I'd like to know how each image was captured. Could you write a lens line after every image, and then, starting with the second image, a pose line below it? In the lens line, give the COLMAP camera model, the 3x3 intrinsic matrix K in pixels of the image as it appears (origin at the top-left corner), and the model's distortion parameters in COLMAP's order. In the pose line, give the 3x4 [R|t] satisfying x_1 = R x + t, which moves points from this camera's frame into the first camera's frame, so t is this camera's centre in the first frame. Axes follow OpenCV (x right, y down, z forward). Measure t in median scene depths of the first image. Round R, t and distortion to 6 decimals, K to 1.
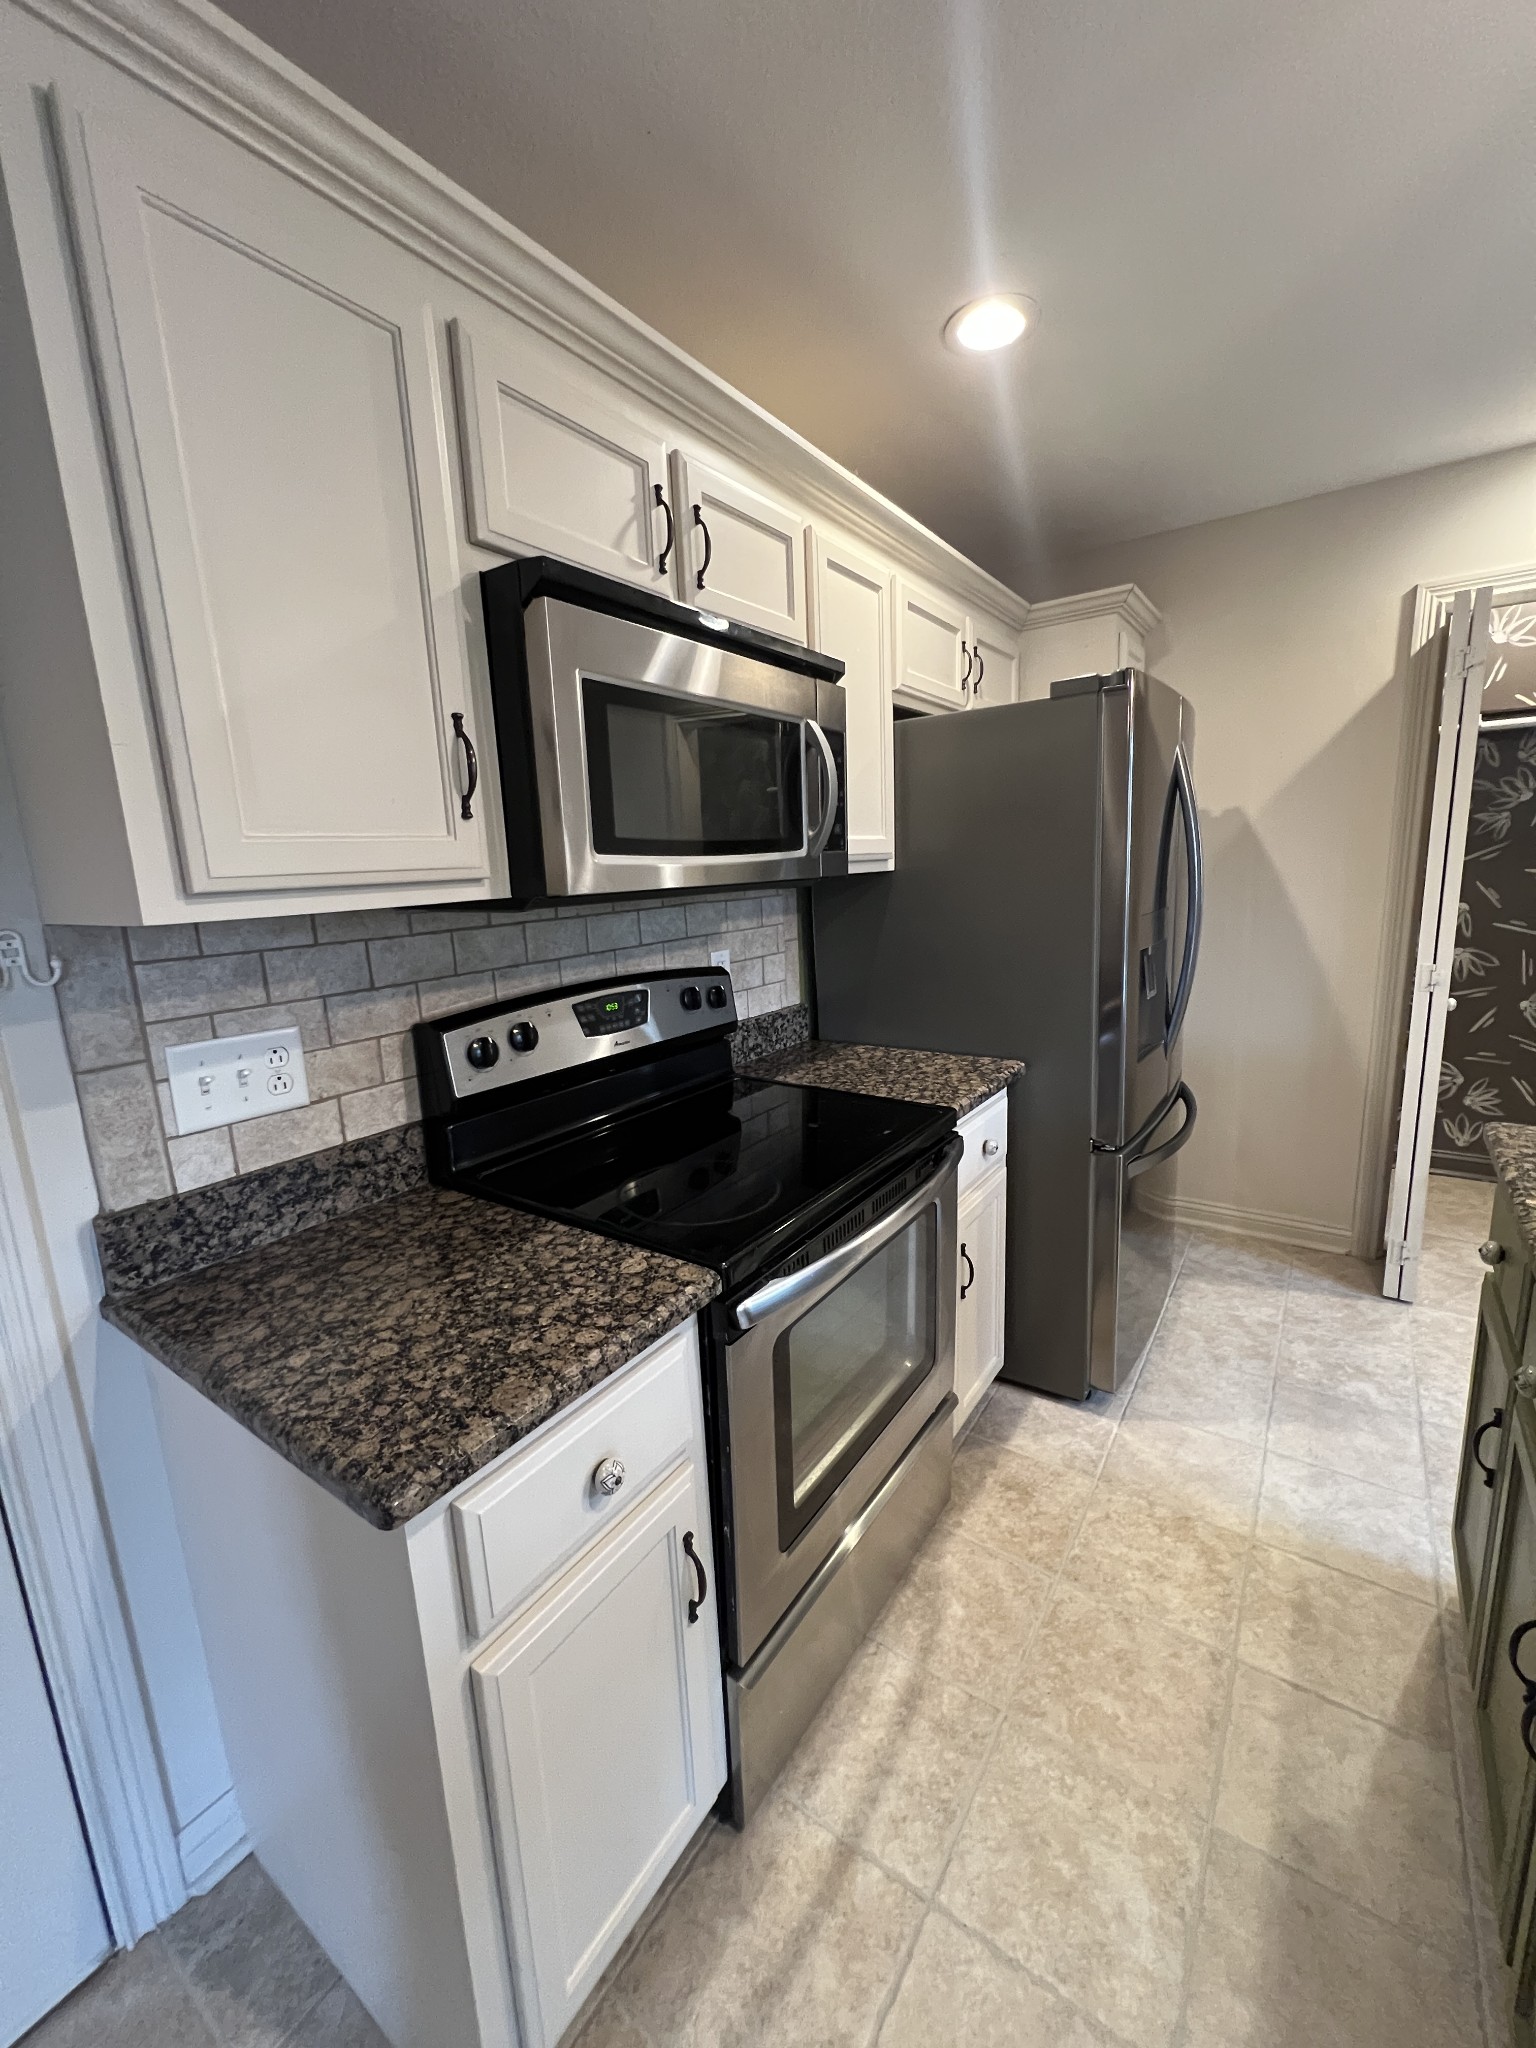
lens RADIAL K [[819.7, 0, 773.3], [0, 819.7, 1019.9], [0, 0, 1]] dist [-0.002949, 0.000048]
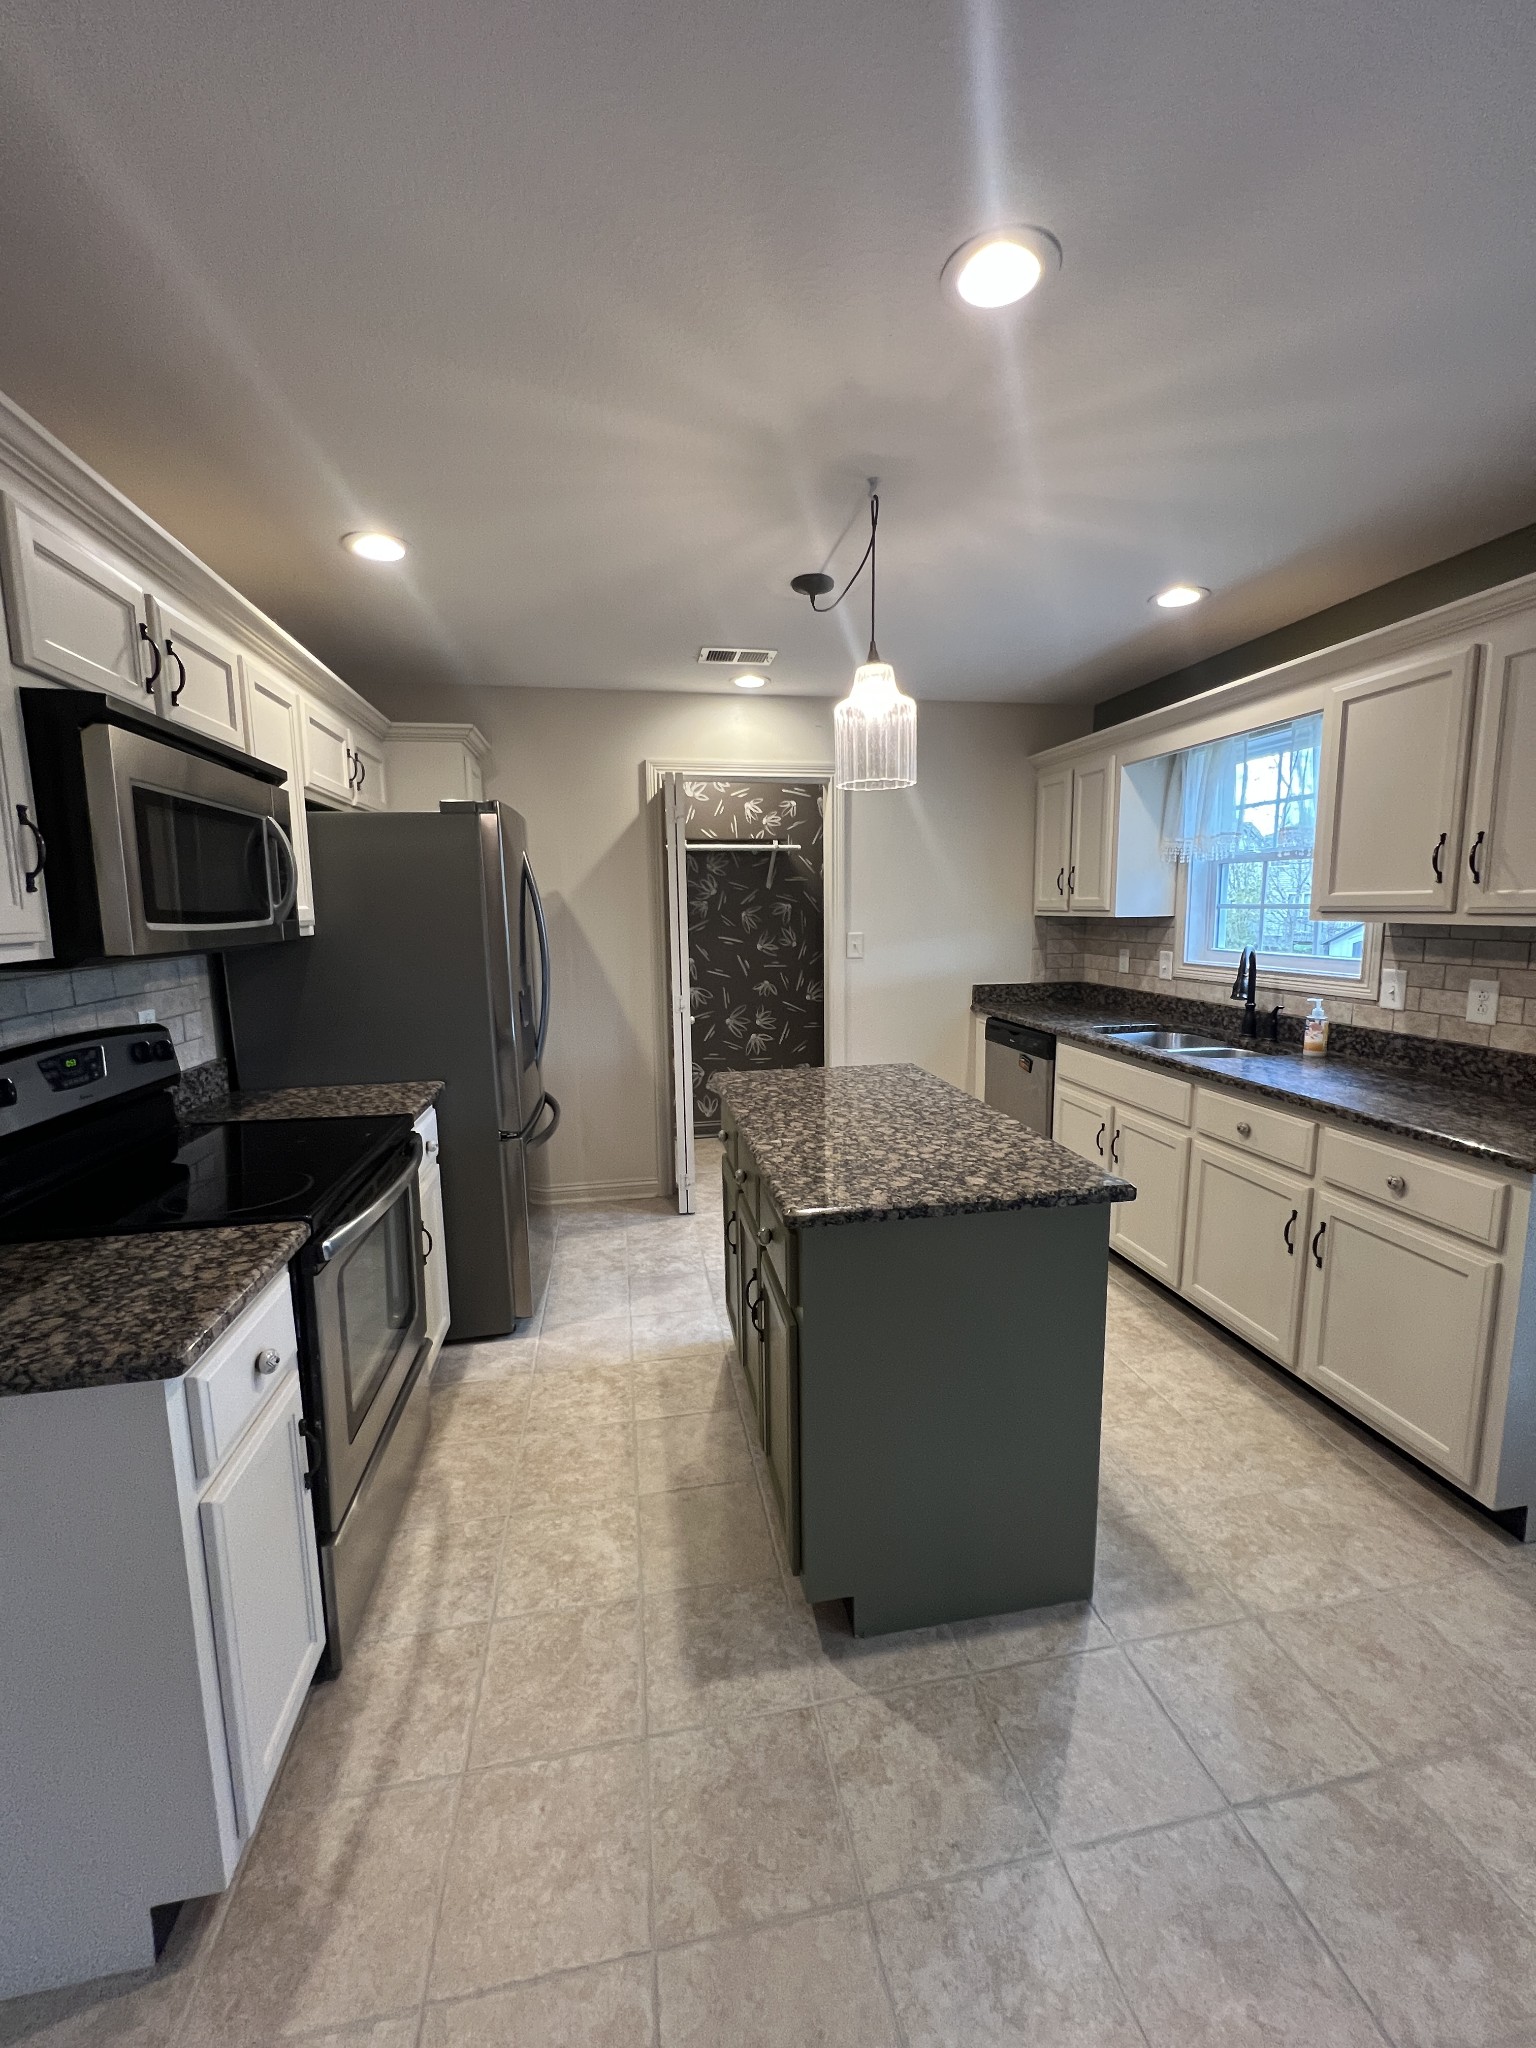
lens RADIAL K [[819.7, 0, 773.3], [0, 819.7, 1019.9], [0, 0, 1]] dist [-0.002949, 0.000048]
pose [[0.700669, -0.064532, 0.710562, -0.274125], [0.117599, 0.992726, -0.025804, 0.055019], [-0.703728, 0.101642, 0.703161, -0.329929]]
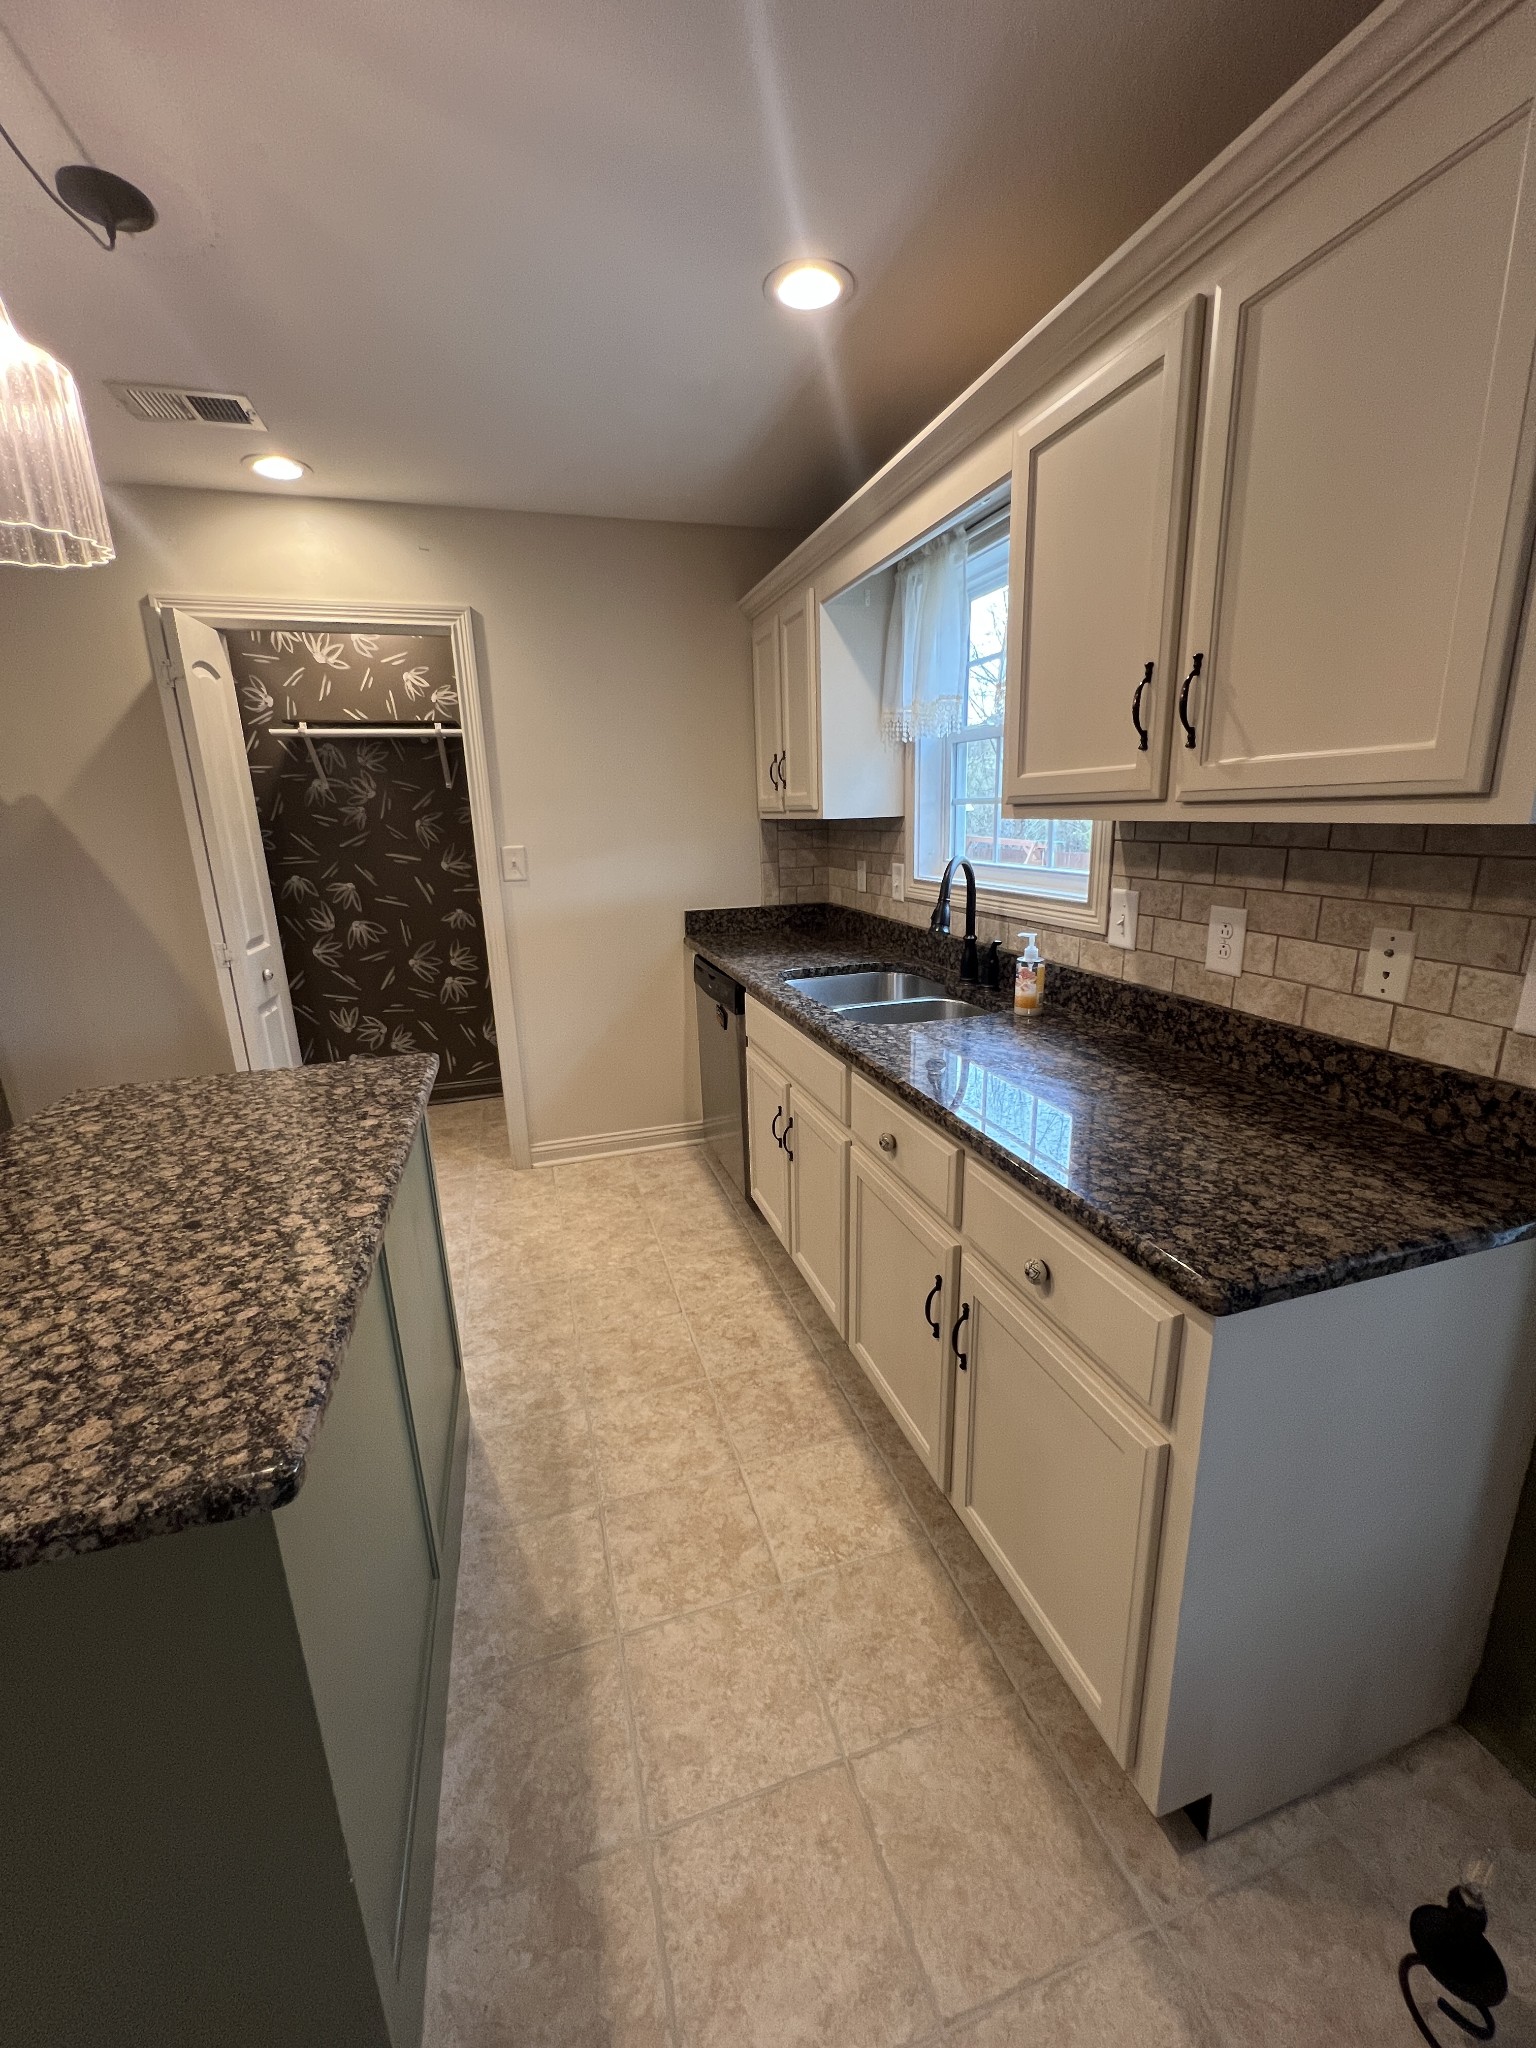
lens RADIAL K [[819.7, 0, 773.3], [0, 819.7, 1019.9], [0, 0, 1]] dist [-0.002949, 0.000048]
pose [[0.611652, -0.170462, 0.772545, 0.483431], [0.151035, 0.983711, 0.097476, 0.052416], [-0.776576, 0.057060, 0.627434, -0.377719]]
